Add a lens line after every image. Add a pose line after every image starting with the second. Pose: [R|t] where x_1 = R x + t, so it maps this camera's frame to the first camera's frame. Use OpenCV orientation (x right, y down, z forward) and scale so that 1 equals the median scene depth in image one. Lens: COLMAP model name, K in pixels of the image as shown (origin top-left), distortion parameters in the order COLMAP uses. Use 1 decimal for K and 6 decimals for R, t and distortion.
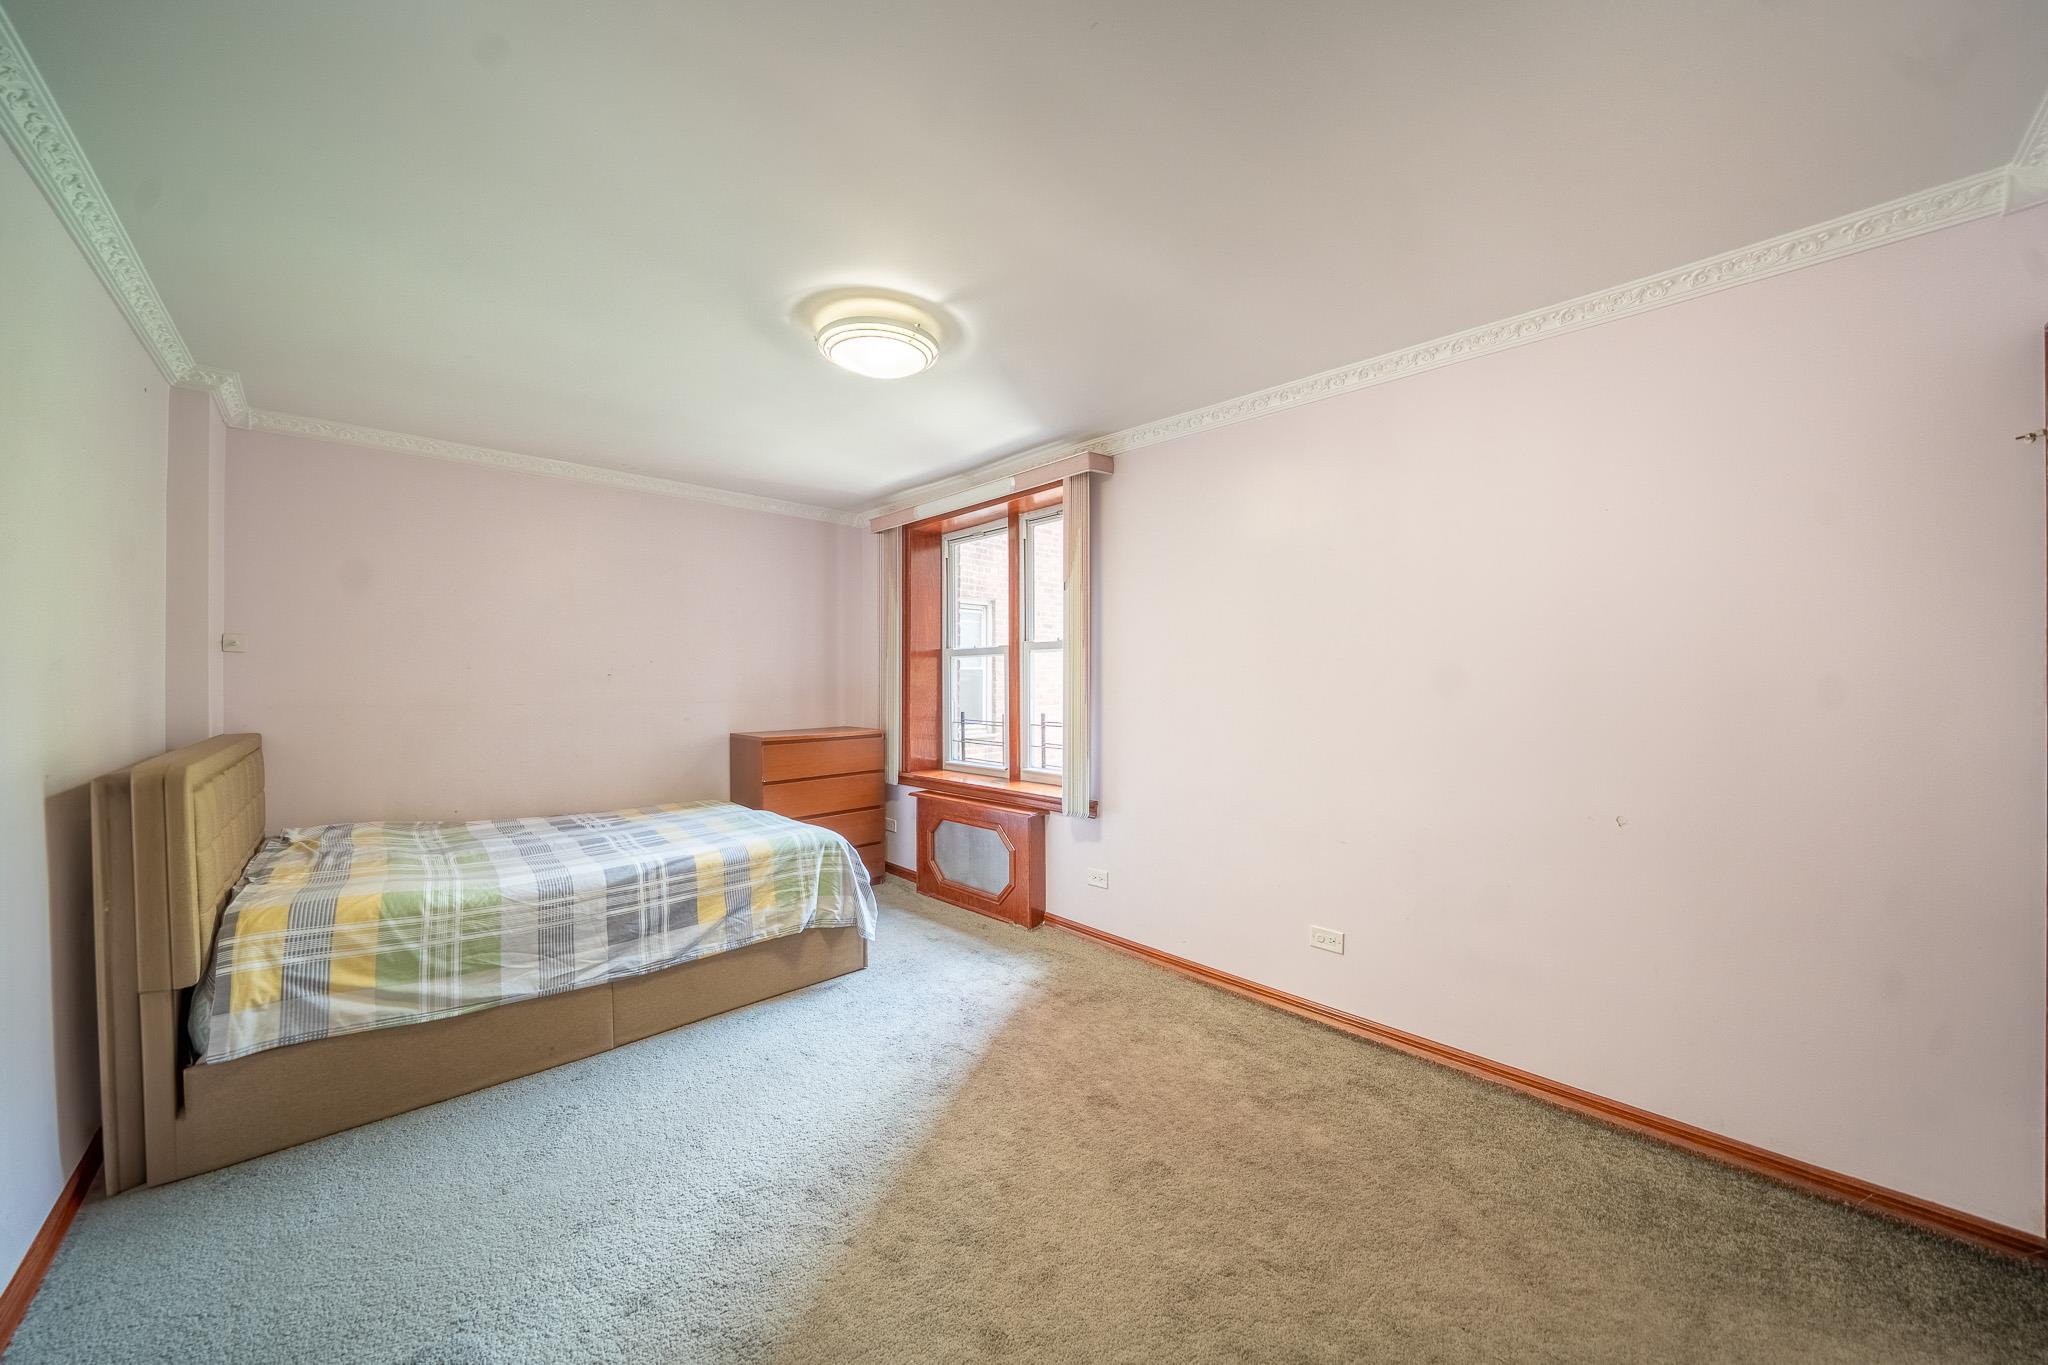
lens RADIAL K [[683.0, 0, 1018.8], [0, 683.0, 682.4], [0, 0, 1]] dist [-0.022477, -0.000155]
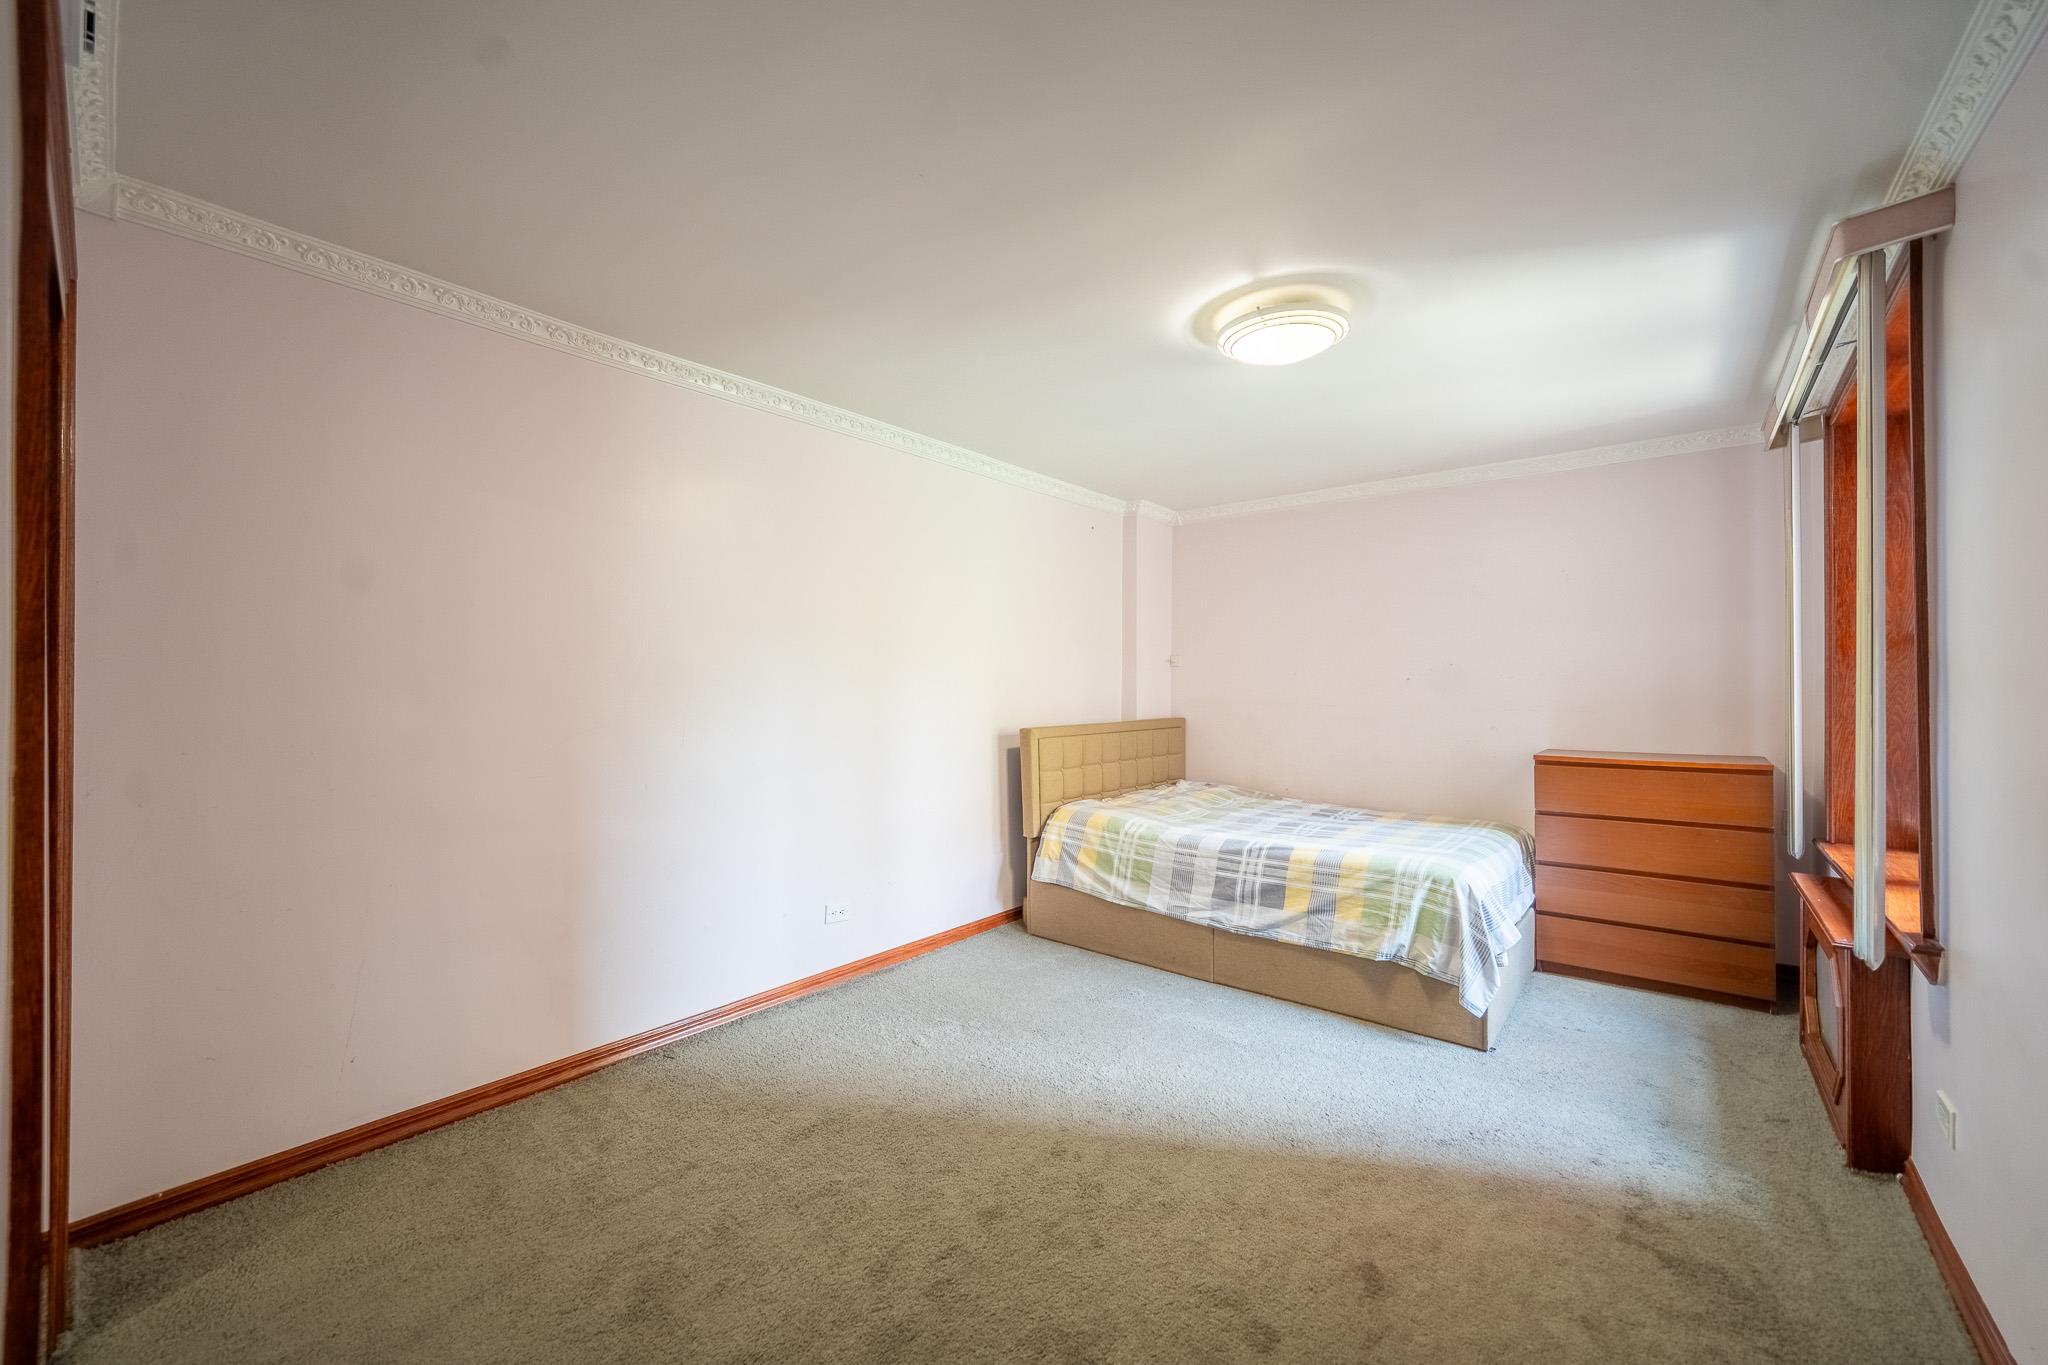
lens RADIAL K [[757.2, 0, 1017.9], [0, 757.2, 683.9], [0, 0, 1]] dist [-0.013587, 0.000322]
pose [[0.152905, -0.000088, -0.988241, 0.670845], [-0.001714, 0.999998, -0.000354, -0.001855], [0.988239, 0.001748, 0.152905, 0.411507]]
